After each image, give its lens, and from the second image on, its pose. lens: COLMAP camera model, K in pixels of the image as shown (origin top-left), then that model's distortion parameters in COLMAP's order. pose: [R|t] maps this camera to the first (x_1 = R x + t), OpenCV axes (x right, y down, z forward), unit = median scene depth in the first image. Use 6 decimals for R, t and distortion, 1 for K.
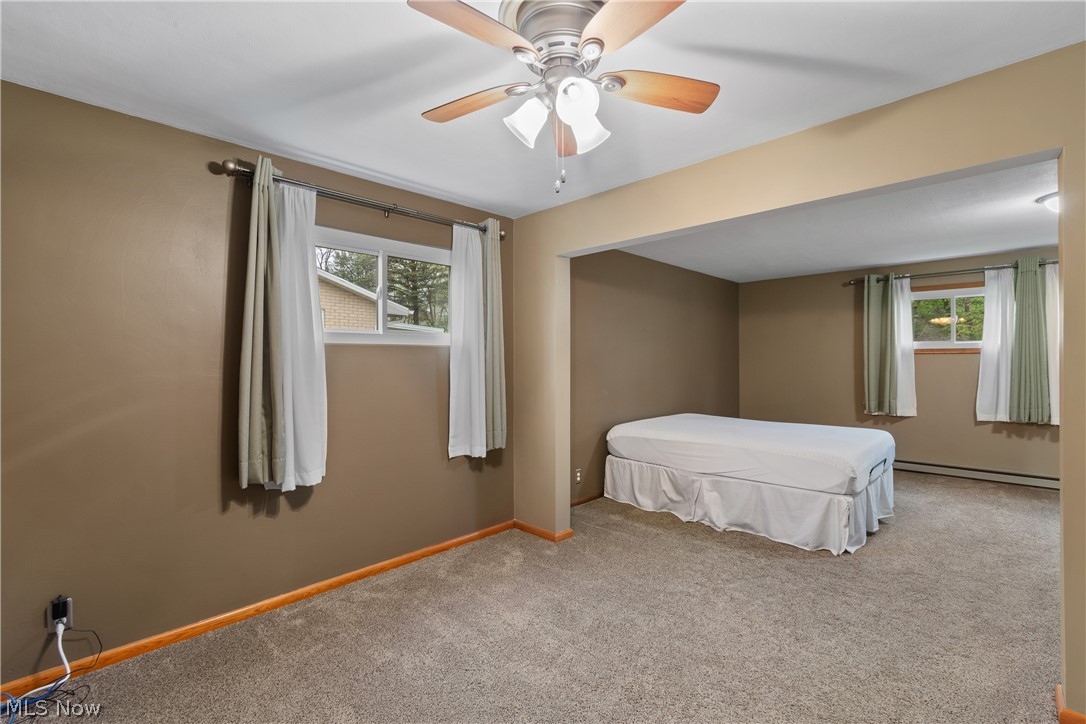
lens RADIAL K [[489.1, 0, 541.1], [0, 489.1, 364.4], [0, 0, 1]] dist [0.009778, -0.004363]
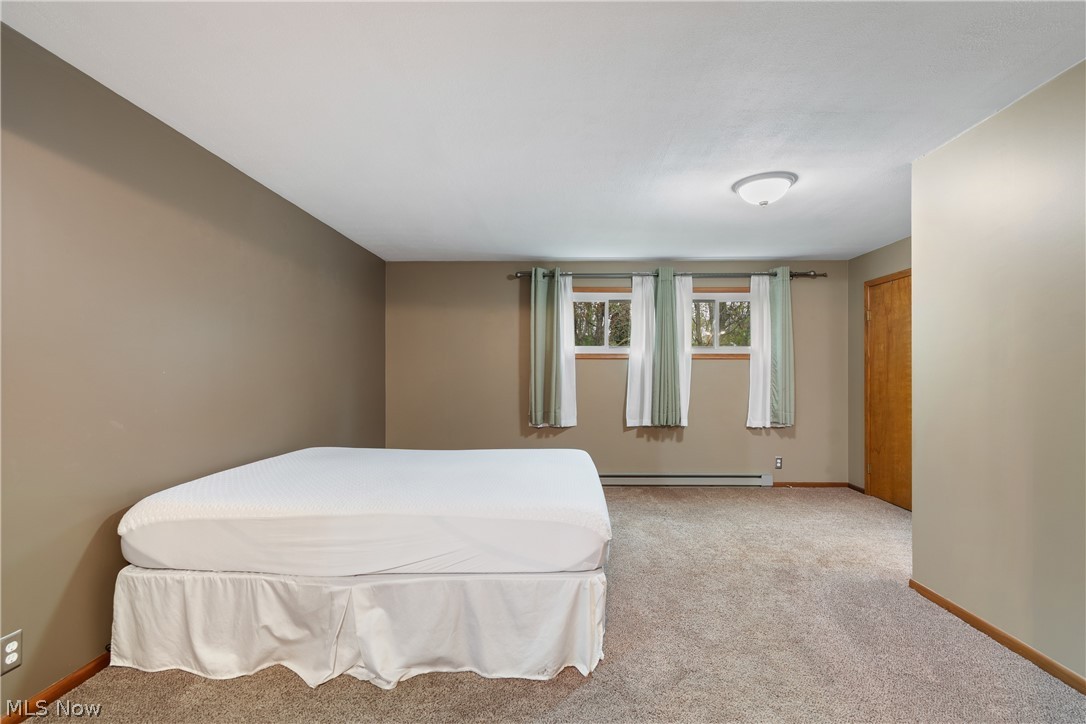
lens RADIAL K [[489.1, 0, 568.7], [0, 489.1, 372.2], [0, 0, 1]] dist [0.009778, -0.004363]
pose [[0.703669, 0.005487, 0.710507, 0.106246], [0.001750, 0.999954, -0.009456, 0.014103], [-0.710526, 0.007898, 0.703627, 0.409706]]
